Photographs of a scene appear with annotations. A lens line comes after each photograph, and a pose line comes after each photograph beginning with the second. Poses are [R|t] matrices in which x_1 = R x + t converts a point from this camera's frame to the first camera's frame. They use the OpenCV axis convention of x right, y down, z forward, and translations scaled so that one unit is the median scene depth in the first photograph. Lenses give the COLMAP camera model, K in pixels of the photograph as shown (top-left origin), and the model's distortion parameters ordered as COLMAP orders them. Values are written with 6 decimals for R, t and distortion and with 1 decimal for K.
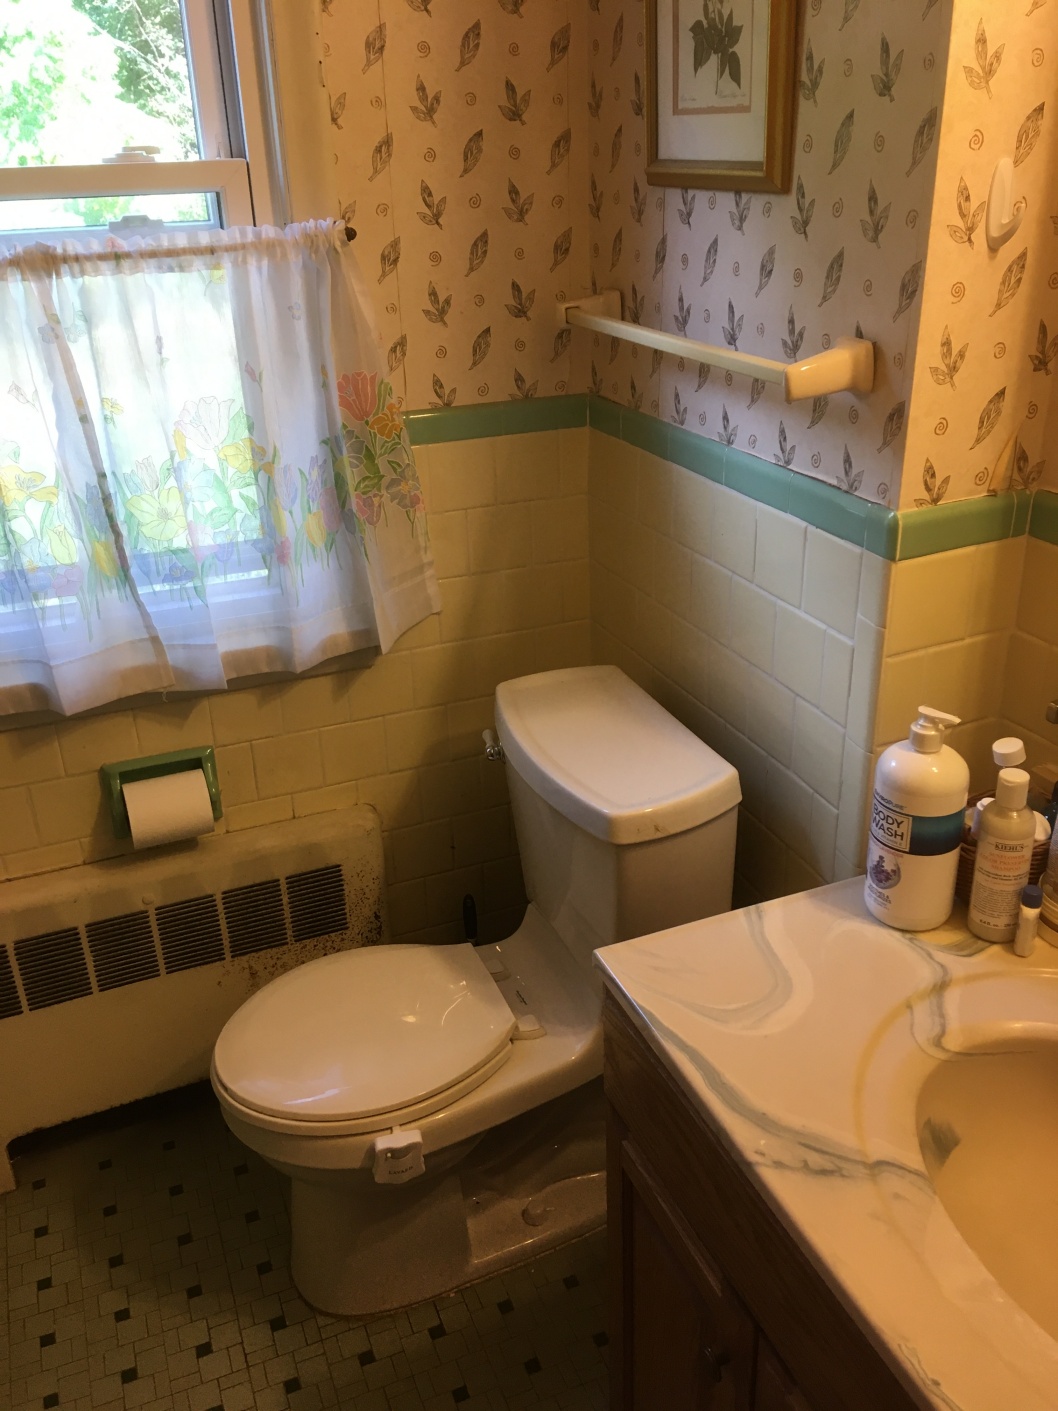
lens RADIAL K [[1184.1, 0, 528.8], [0, 1184.1, 702.5], [0, 0, 1]] dist [0.108523, -0.166245]
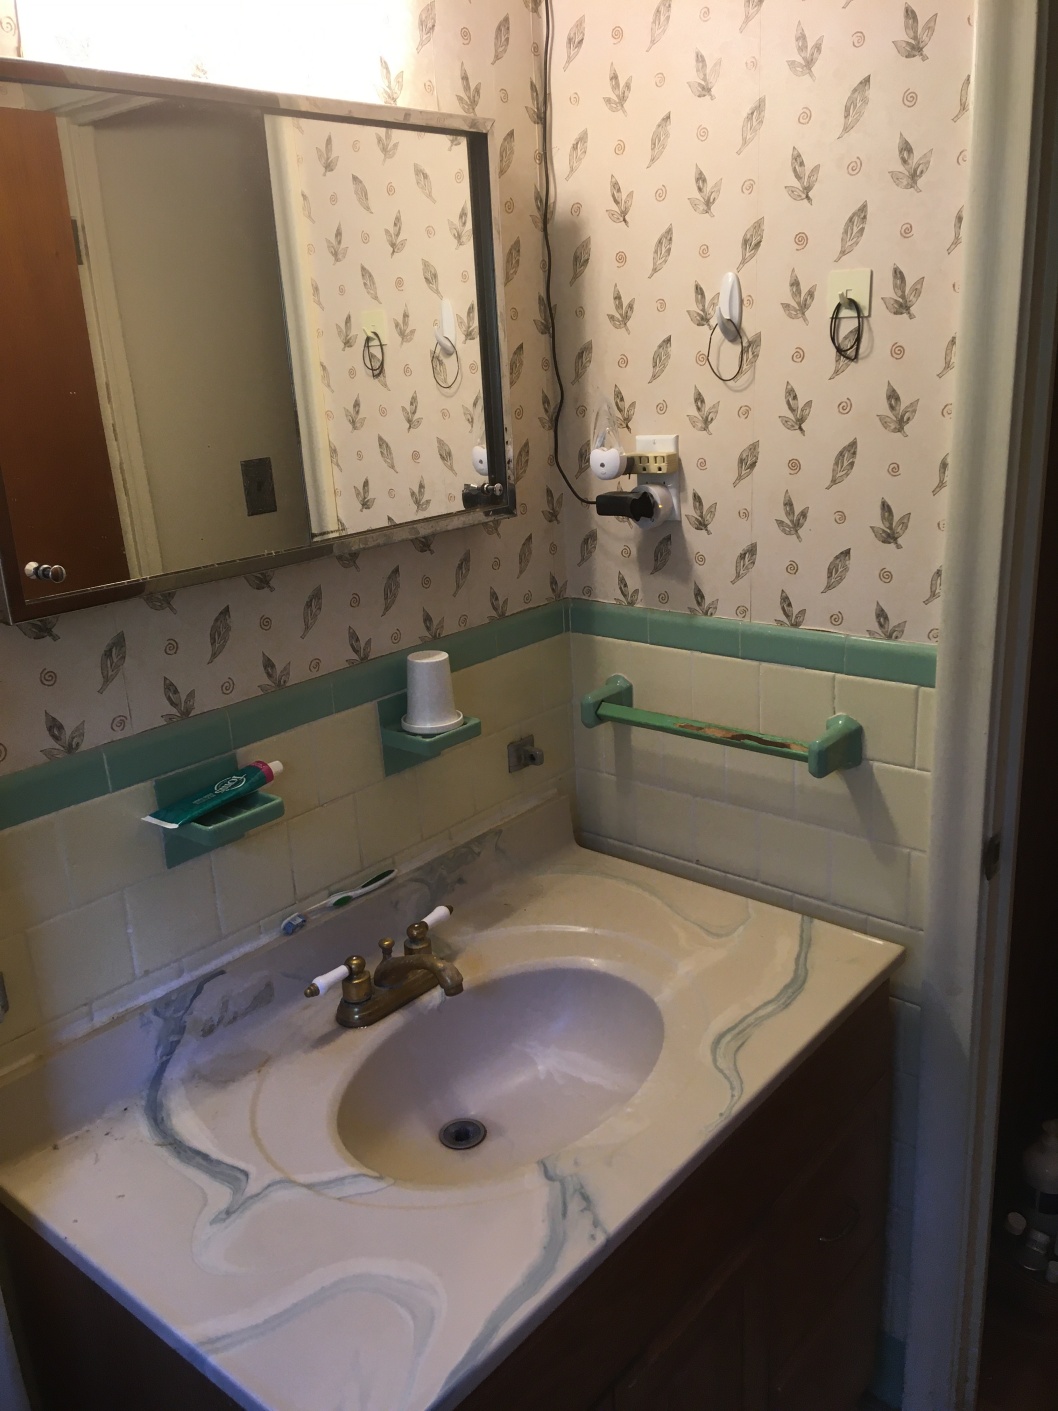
lens RADIAL K [[1184.1, 0, 501.5], [0, 1184.1, 702.3], [0, 0, 1]] dist [0.108523, -0.166245]
pose [[-0.448463, -0.203427, 0.870344, -0.375979], [0.441473, 0.796269, 0.413591, -0.303887], [-0.777163, 0.569713, -0.267290, 0.642020]]
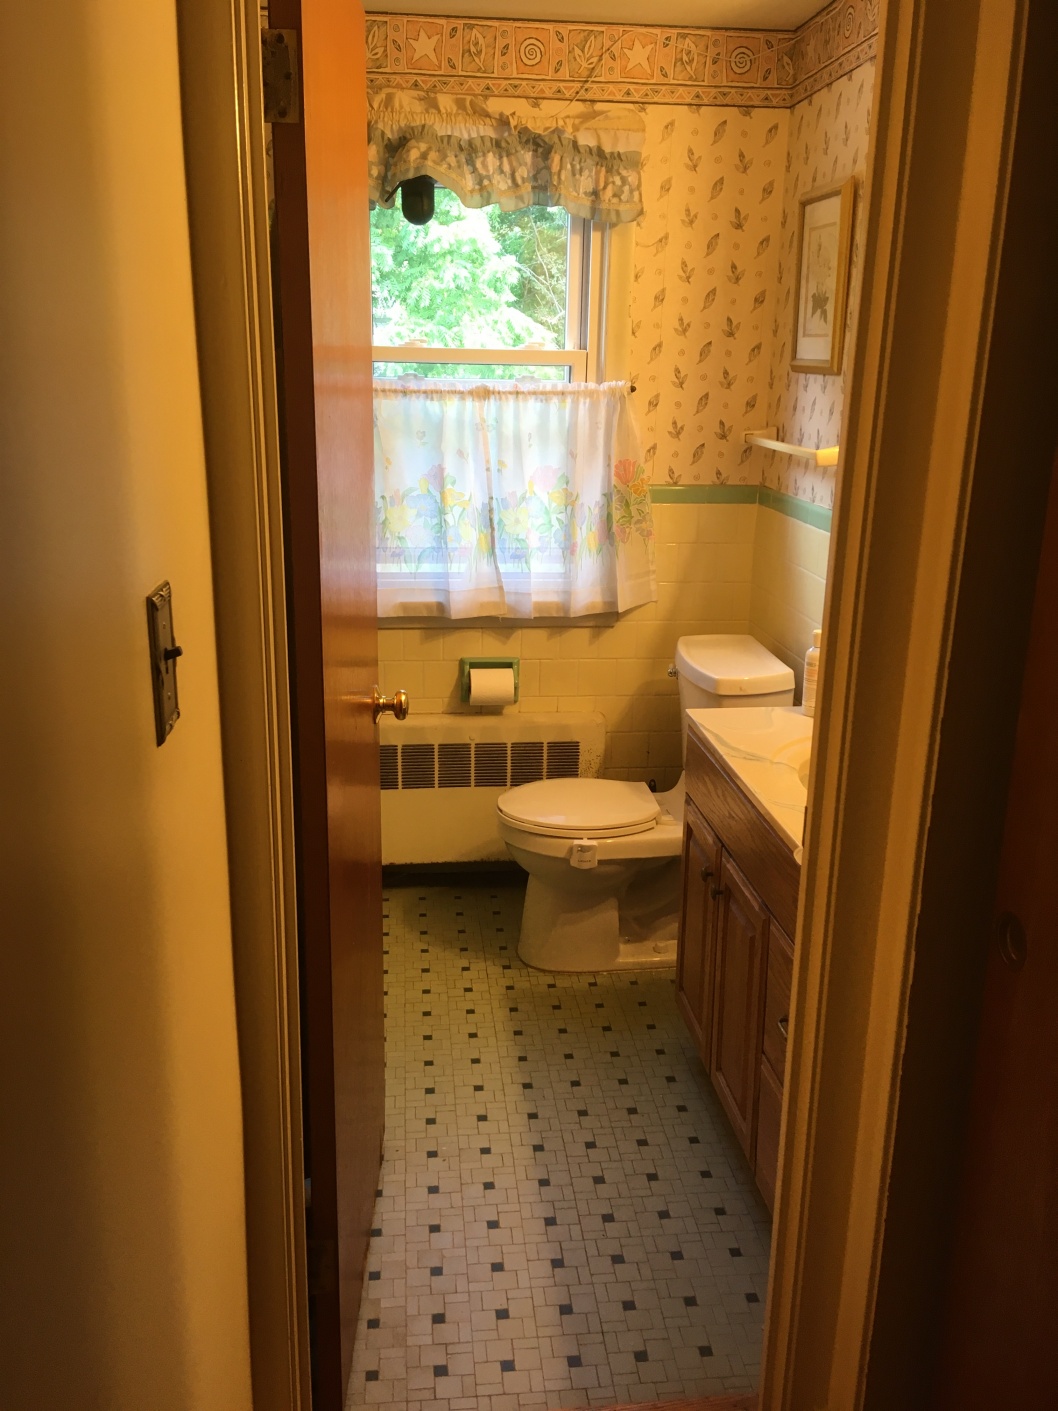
lens RADIAL K [[1184.1, 0, 516.3], [0, 1184.1, 703.7], [0, 0, 1]] dist [0.108523, -0.166245]
pose [[0.958066, 0.121217, -0.259647, 0.232105], [-0.158615, 0.978978, -0.128232, 0.383009], [0.238645, 0.164038, 0.957152, -0.803291]]
